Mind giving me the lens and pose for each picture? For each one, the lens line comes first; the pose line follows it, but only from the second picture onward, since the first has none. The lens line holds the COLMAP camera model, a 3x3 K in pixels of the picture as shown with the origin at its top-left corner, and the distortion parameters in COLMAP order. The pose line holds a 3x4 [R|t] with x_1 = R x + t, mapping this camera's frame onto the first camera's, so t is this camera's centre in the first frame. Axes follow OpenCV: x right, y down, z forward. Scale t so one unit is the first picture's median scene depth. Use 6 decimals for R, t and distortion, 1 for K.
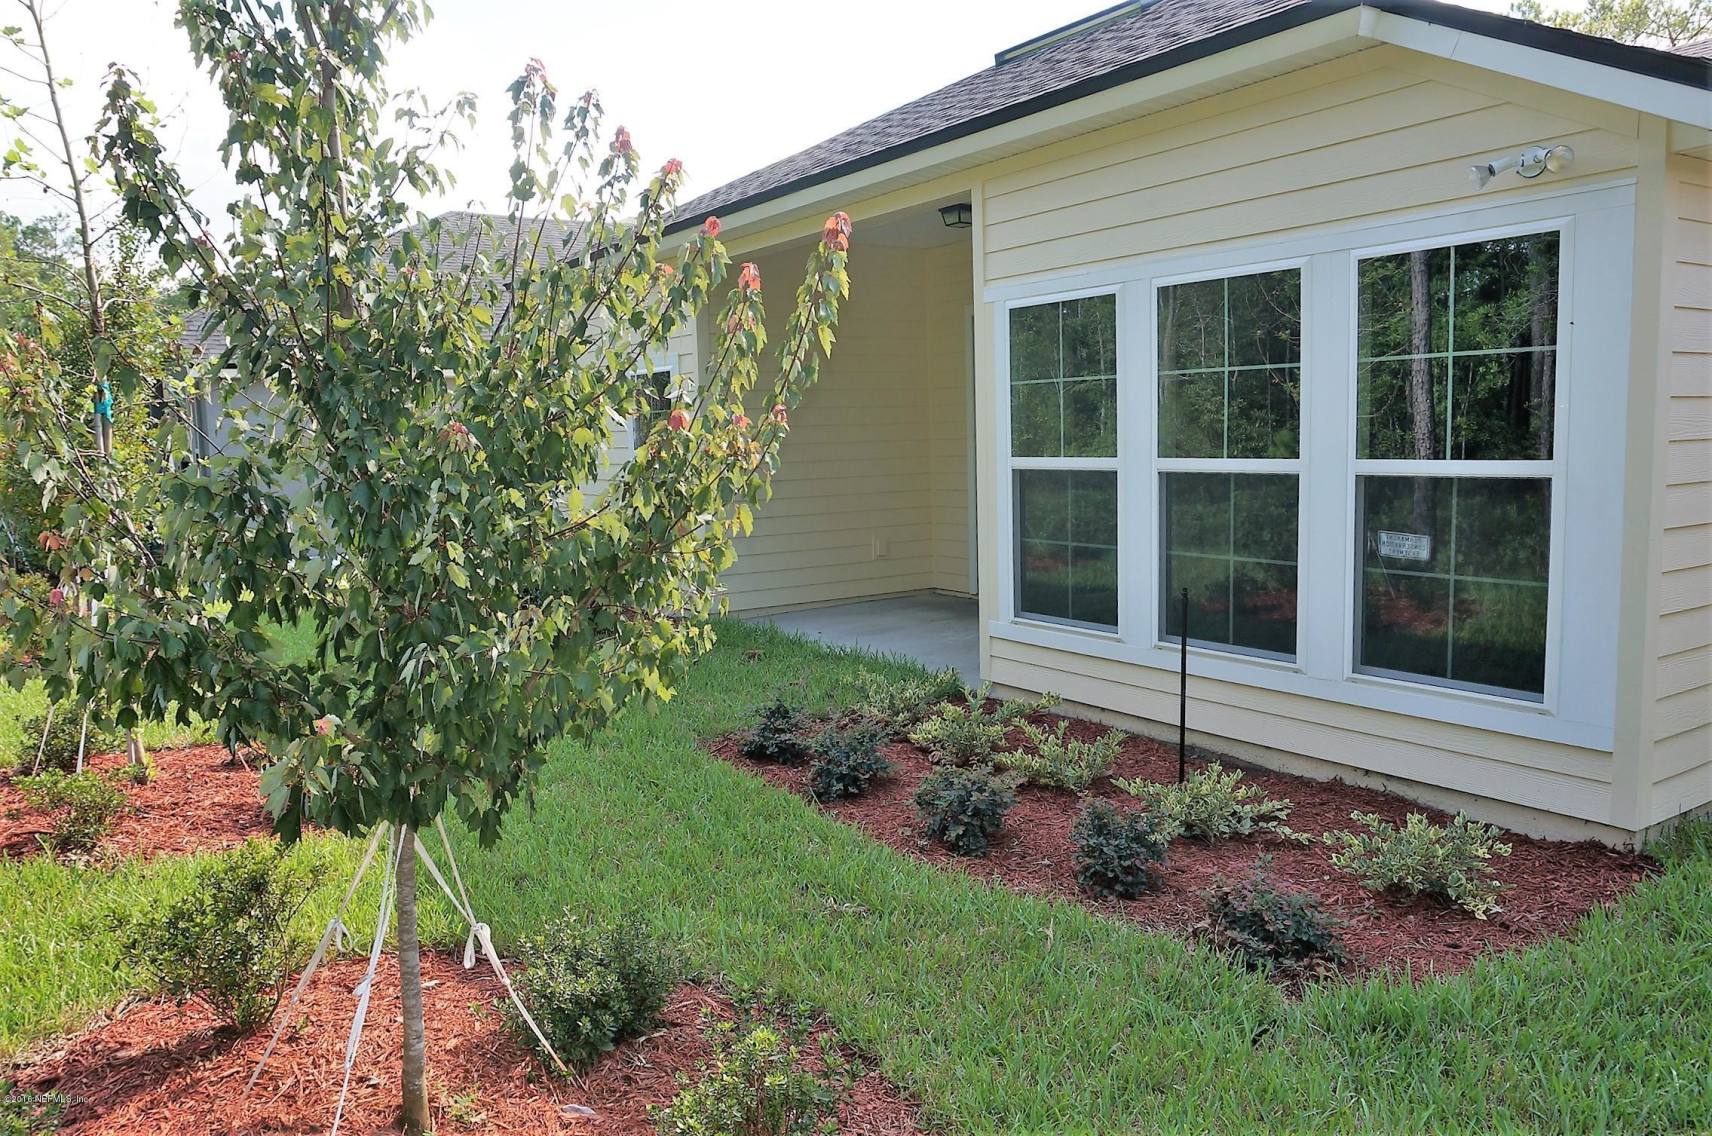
lens RADIAL K [[1202.1, 0, 856.0], [0, 1202.1, 568.0], [0, 0, 1]] dist [0.005491, 0.000768]
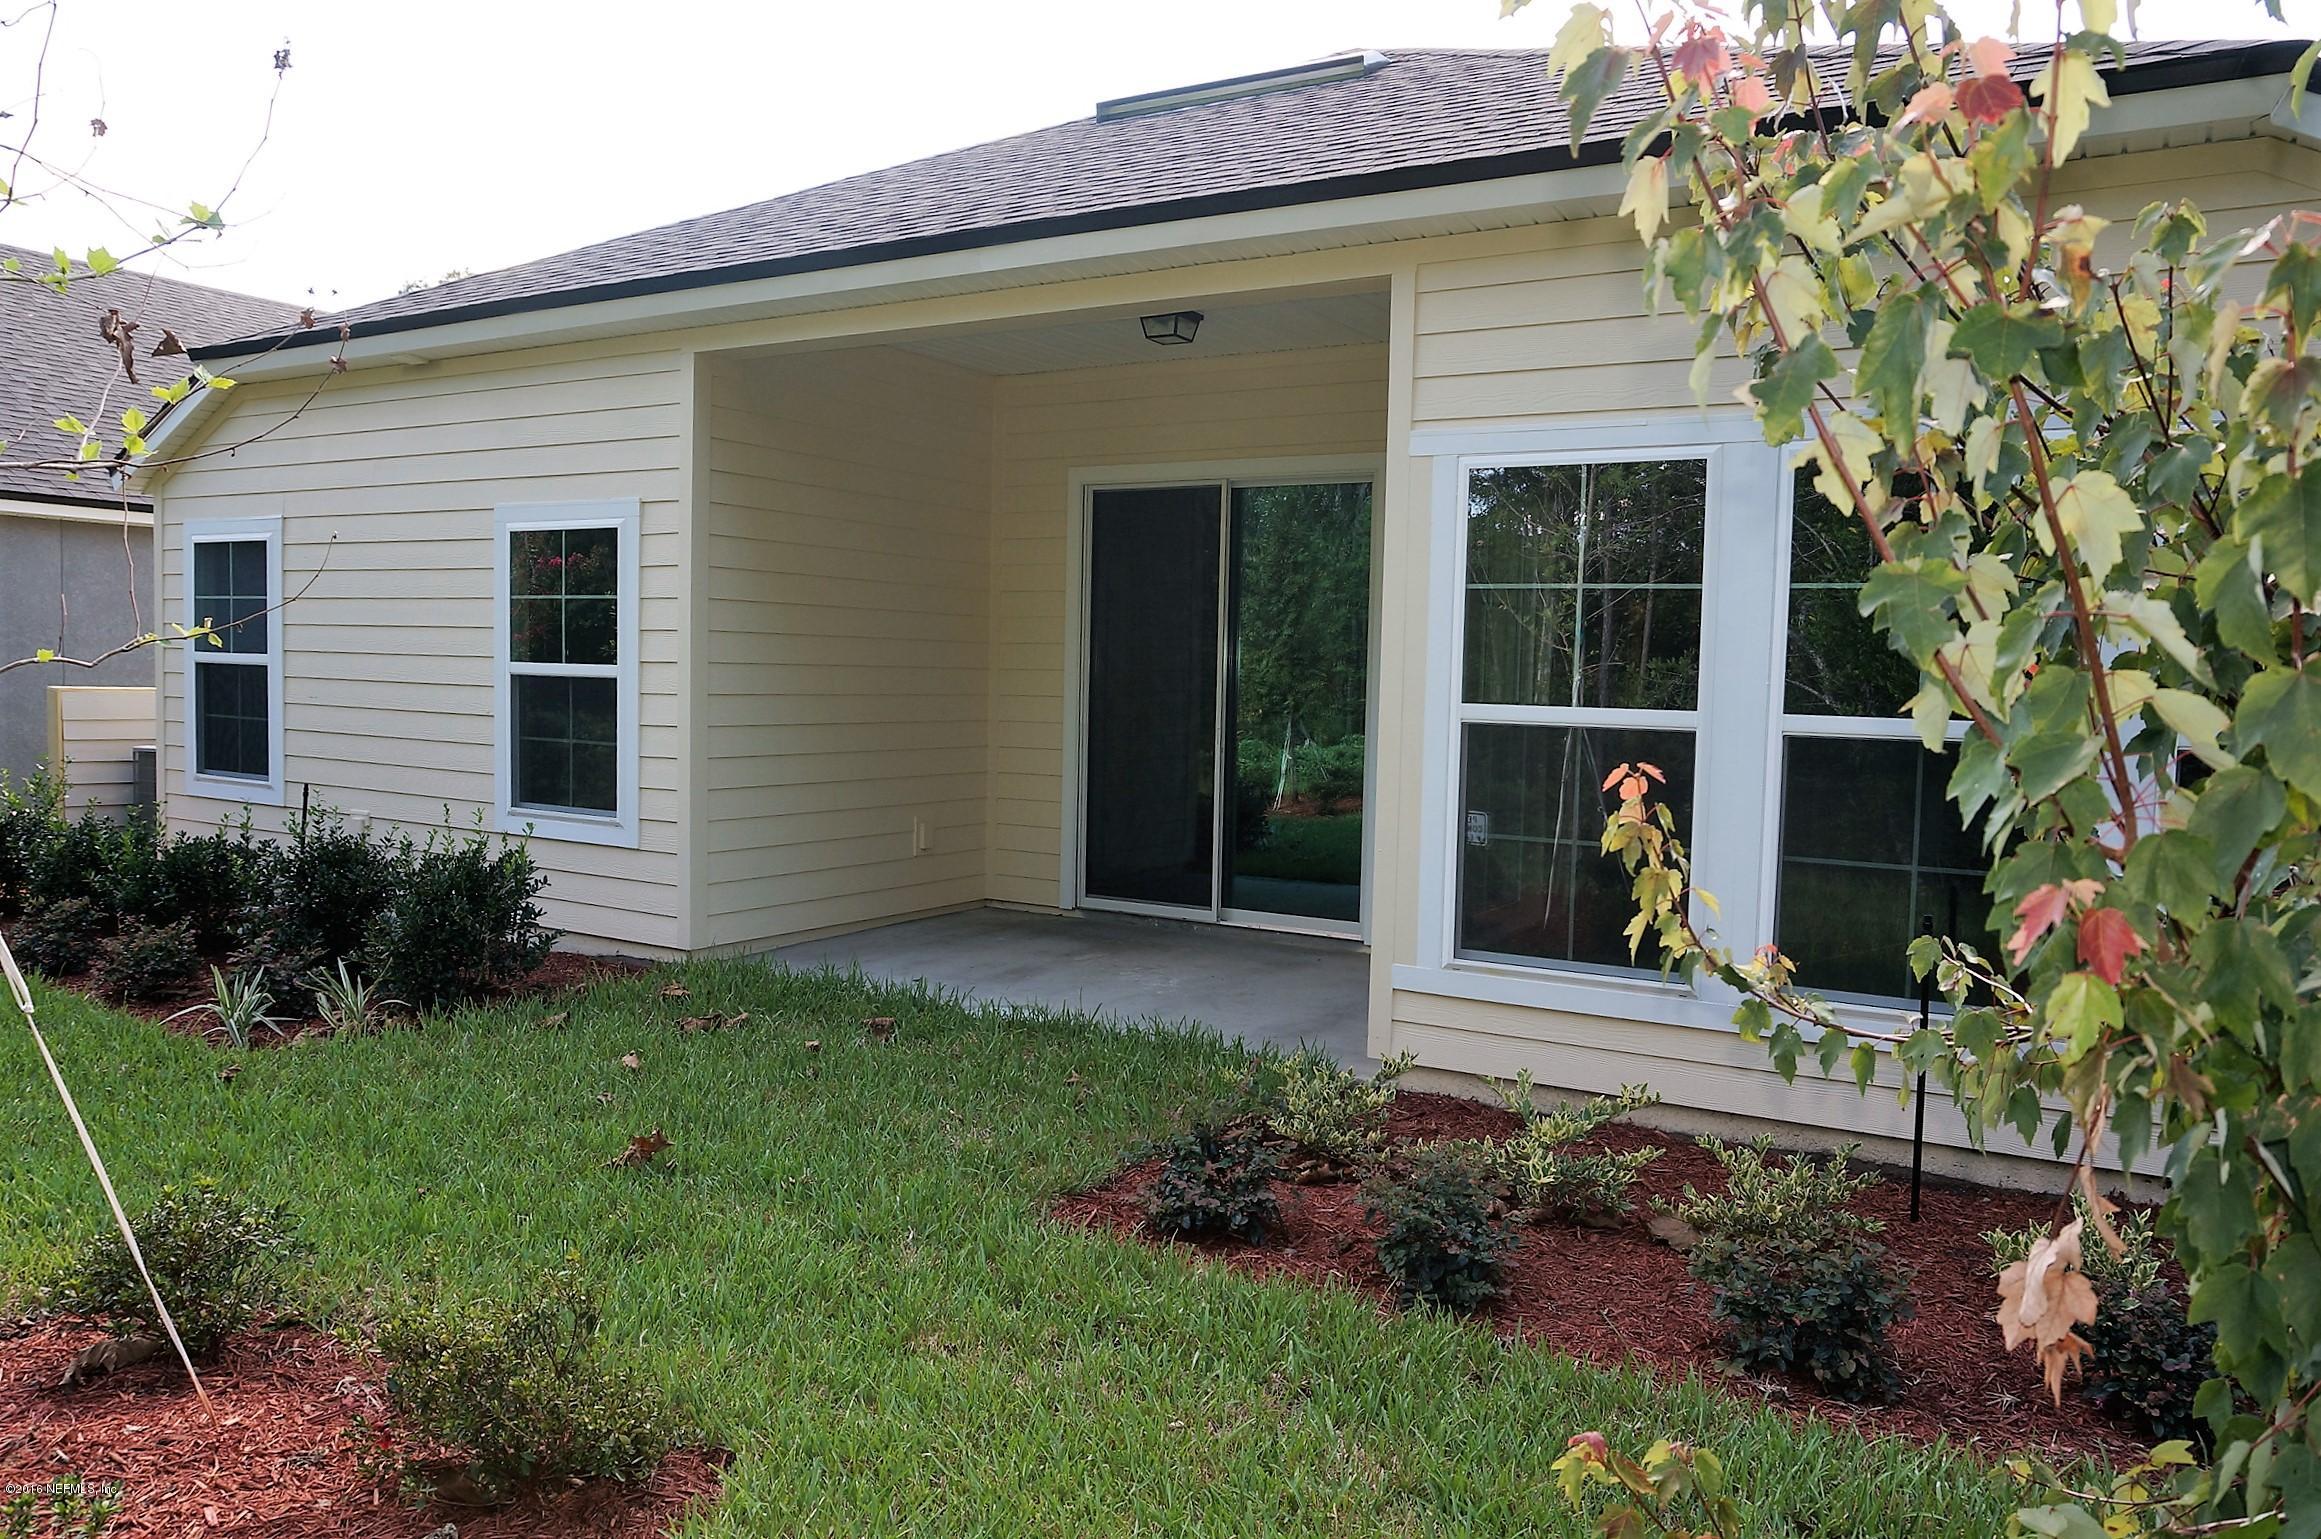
lens RADIAL K [[1636.5, 0, 1160.5], [0, 1636.5, 769.5], [0, 0, 1]] dist [-0.109850, 0.000052]
pose [[0.903016, 0.013580, 0.429392, -0.350422], [0.007050, 0.998897, -0.046417, -0.017340], [-0.429549, 0.044943, 0.901925, 0.281381]]
